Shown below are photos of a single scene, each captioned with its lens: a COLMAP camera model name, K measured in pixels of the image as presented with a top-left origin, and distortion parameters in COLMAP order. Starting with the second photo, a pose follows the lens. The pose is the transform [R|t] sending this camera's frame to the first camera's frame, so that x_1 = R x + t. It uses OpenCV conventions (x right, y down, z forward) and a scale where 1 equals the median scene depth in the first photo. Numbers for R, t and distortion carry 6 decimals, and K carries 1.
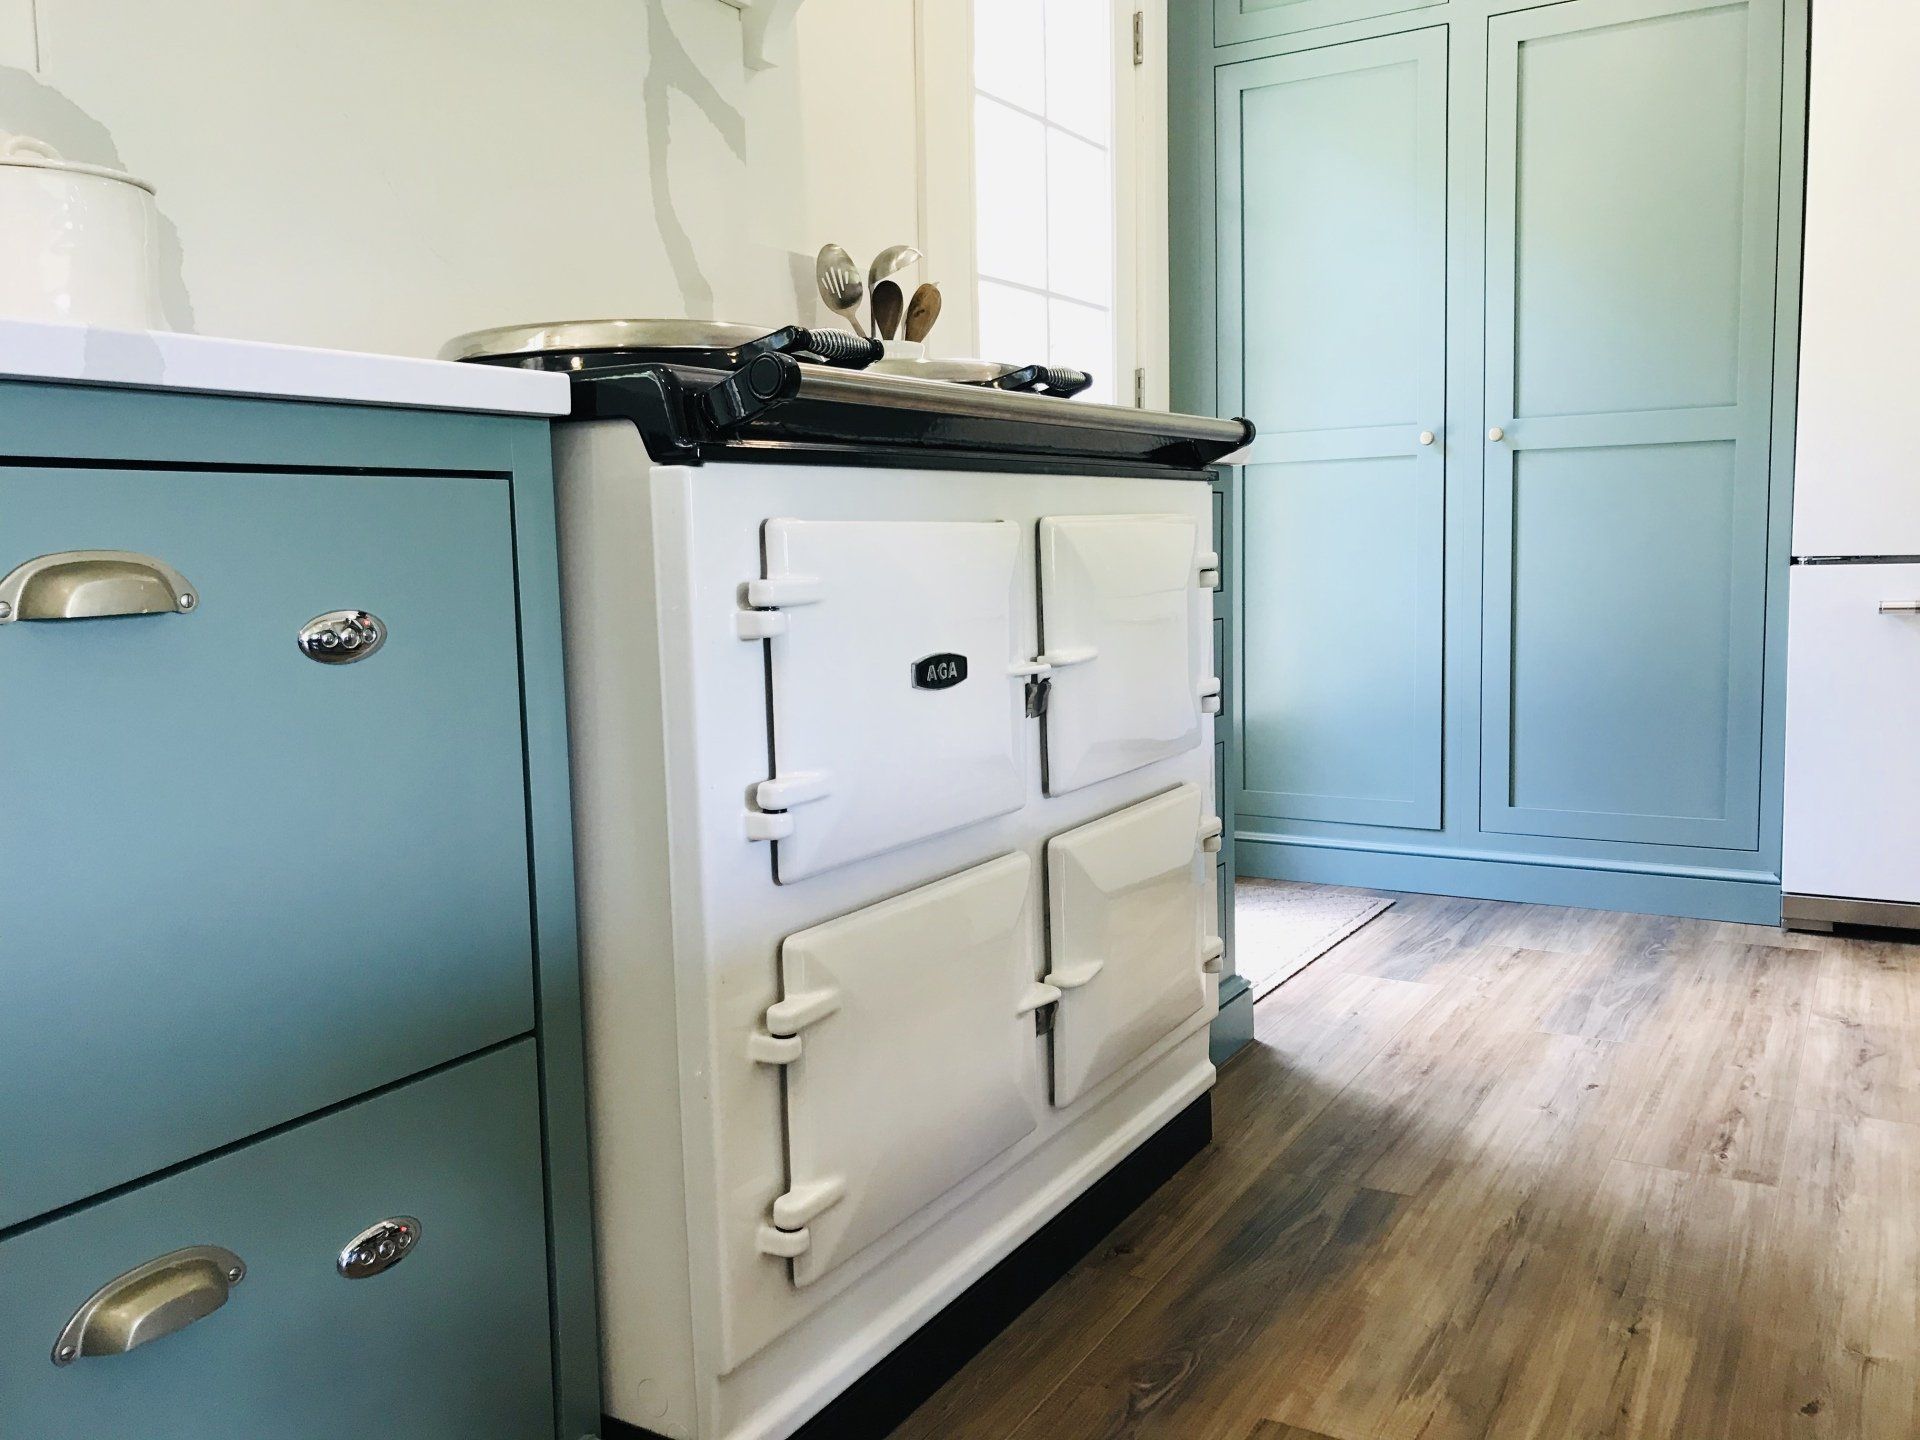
lens RADIAL K [[1572.7, 0, 970.4], [0, 1572.7, 710.0], [0, 0, 1]] dist [0.016819, 0.008346]
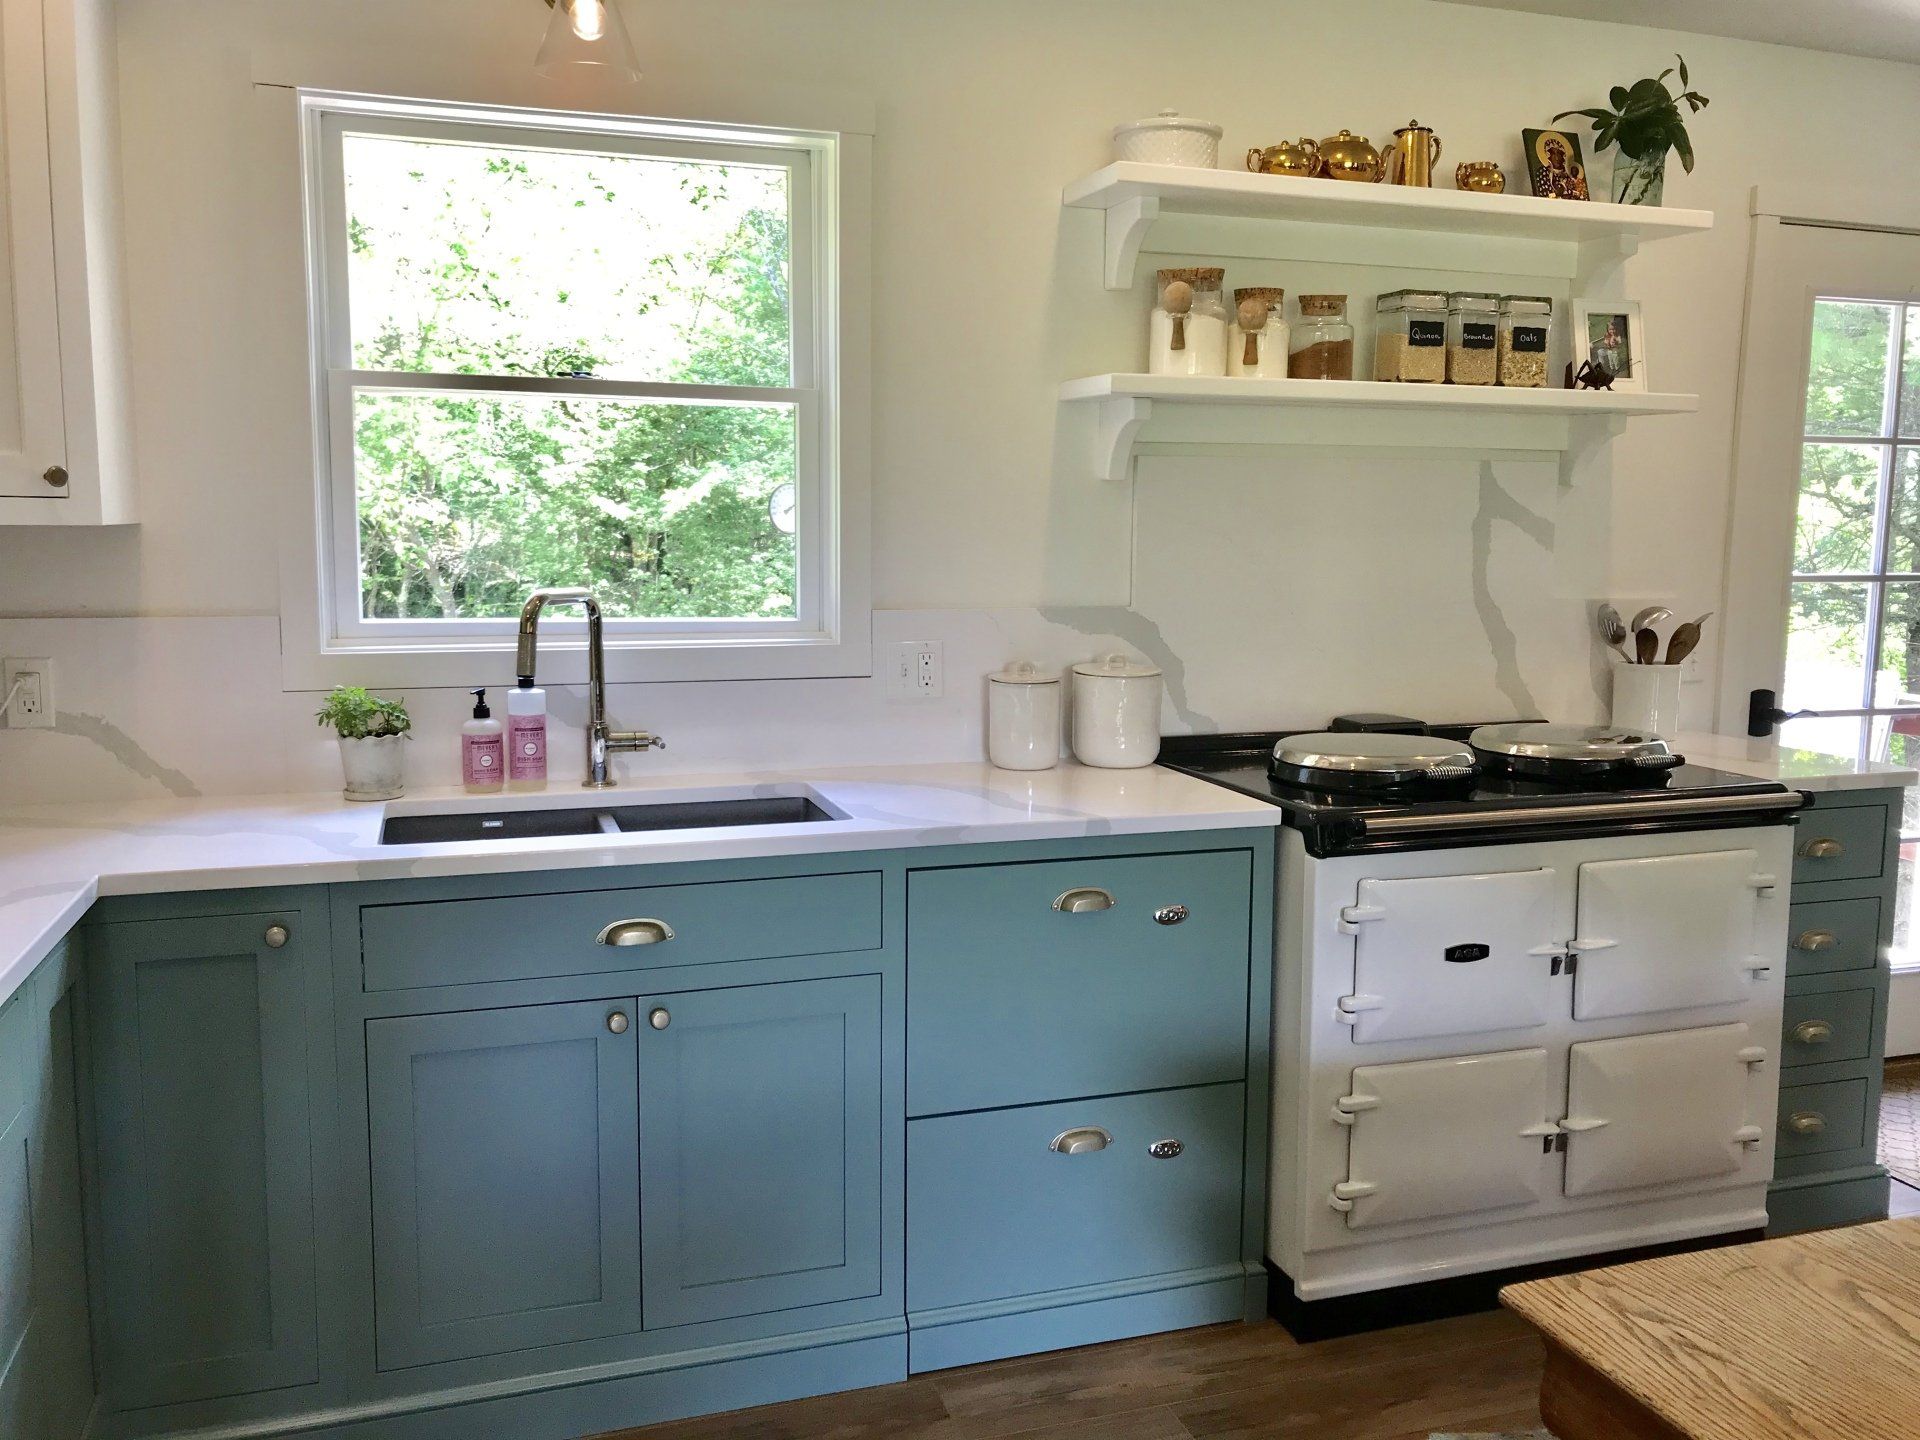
lens RADIAL K [[1572.7, 0, 970.4], [0, 1572.7, 710.0], [0, 0, 1]] dist [0.016819, 0.008346]
pose [[0.750146, 0.107430, -0.652487, 0.838362], [-0.095635, 0.993967, 0.053704, -0.406422], [0.654320, 0.022115, 0.755894, -0.991636]]
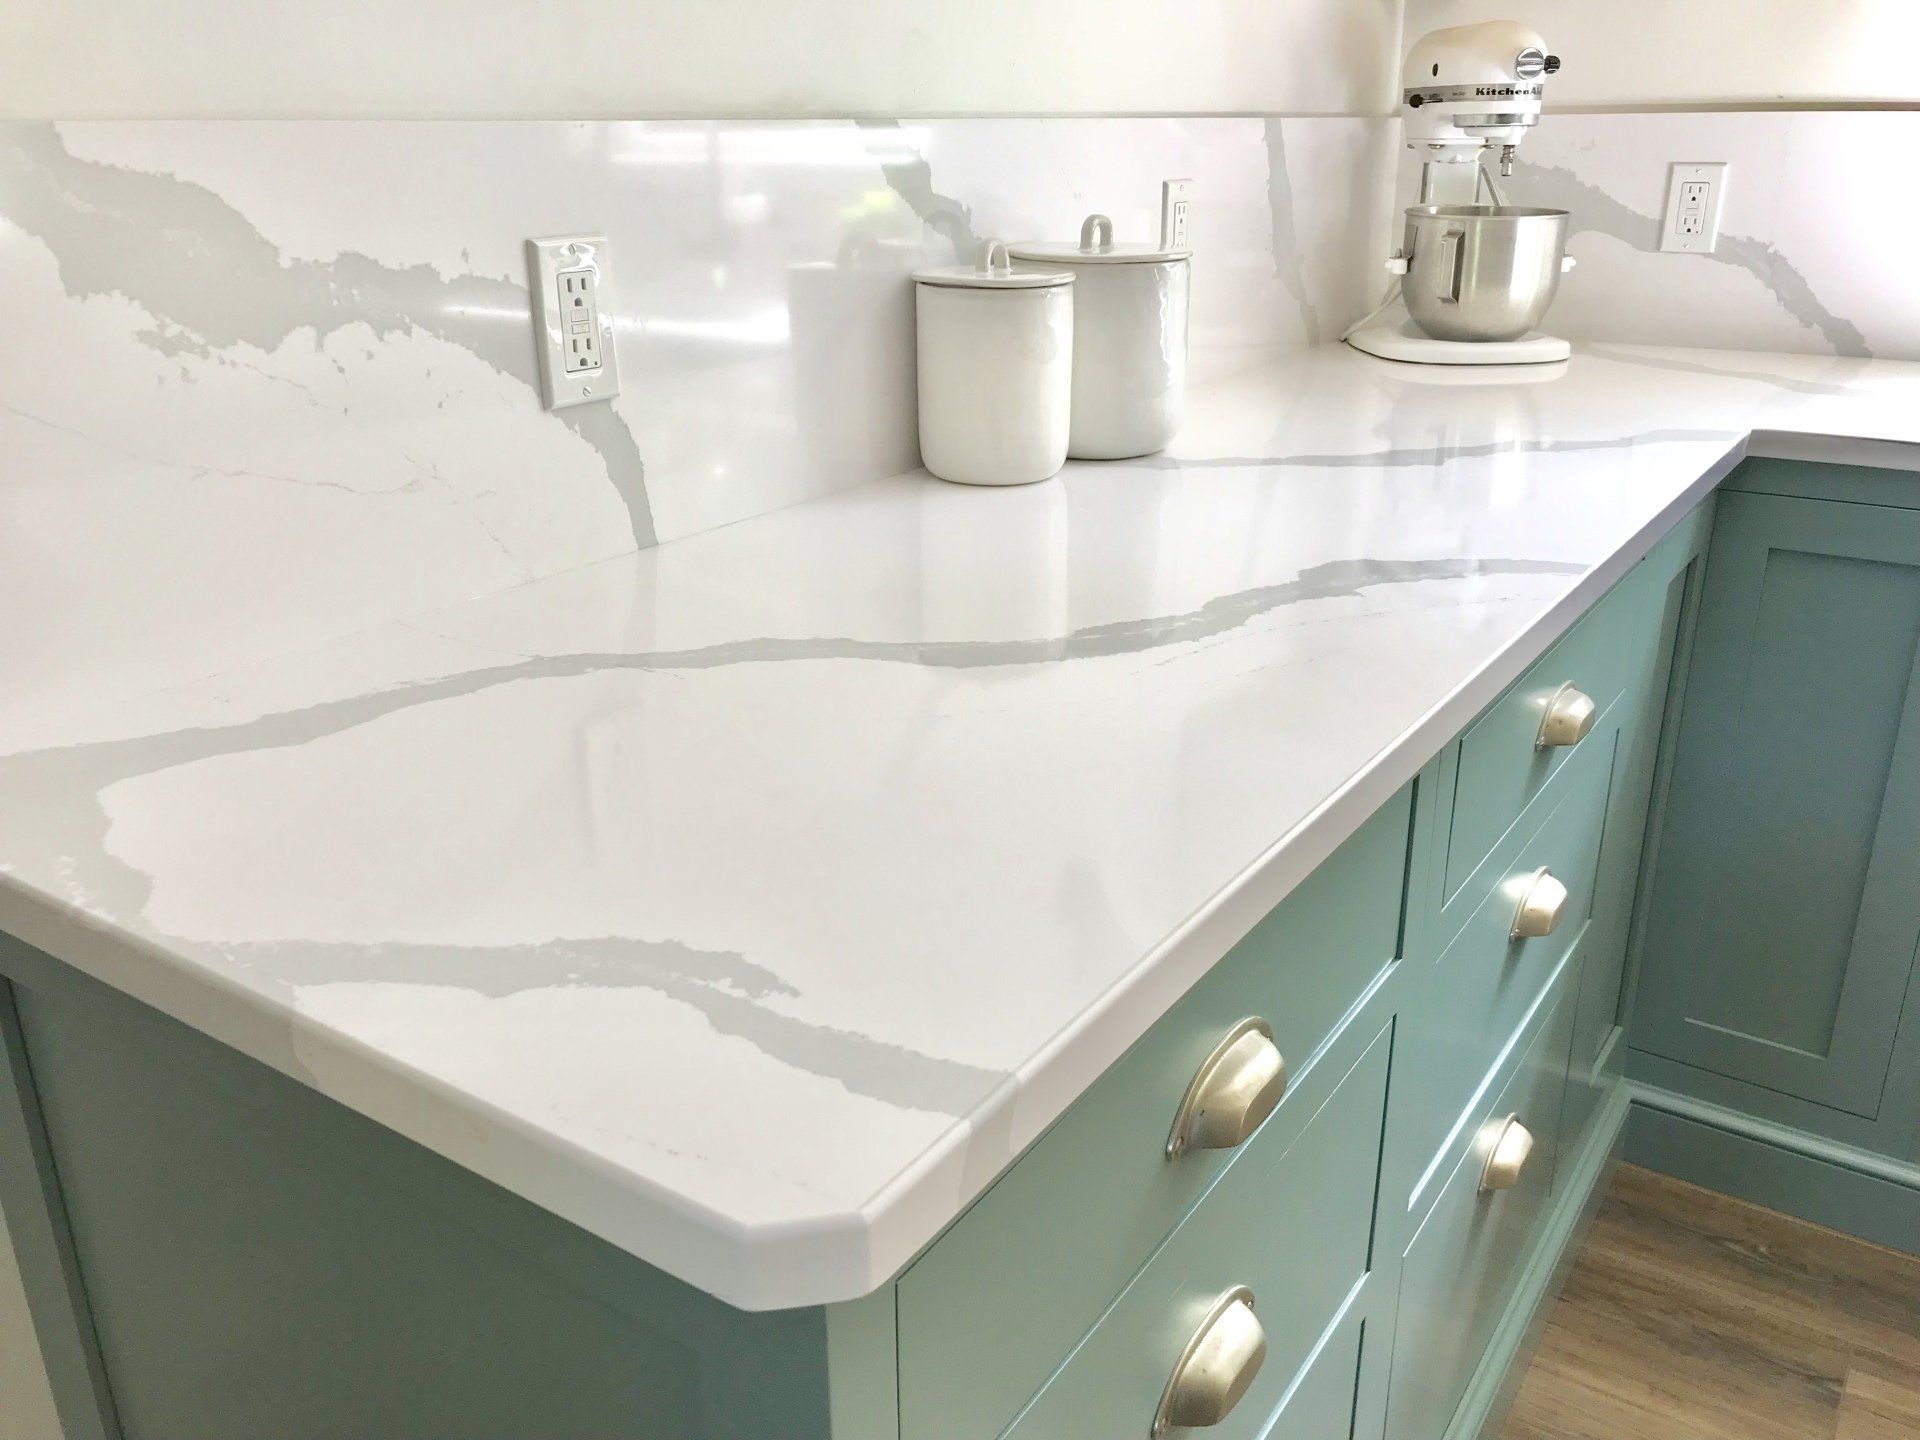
lens RADIAL K [[1572.7, 0, 970.4], [0, 1572.7, 710.0], [0, 0, 1]] dist [0.016819, 0.008346]
pose [[-0.062705, 0.371048, -0.926494, 0.403036], [-0.100944, 0.921203, 0.375760, -0.261748], [0.992914, 0.117086, -0.020309, -0.914301]]
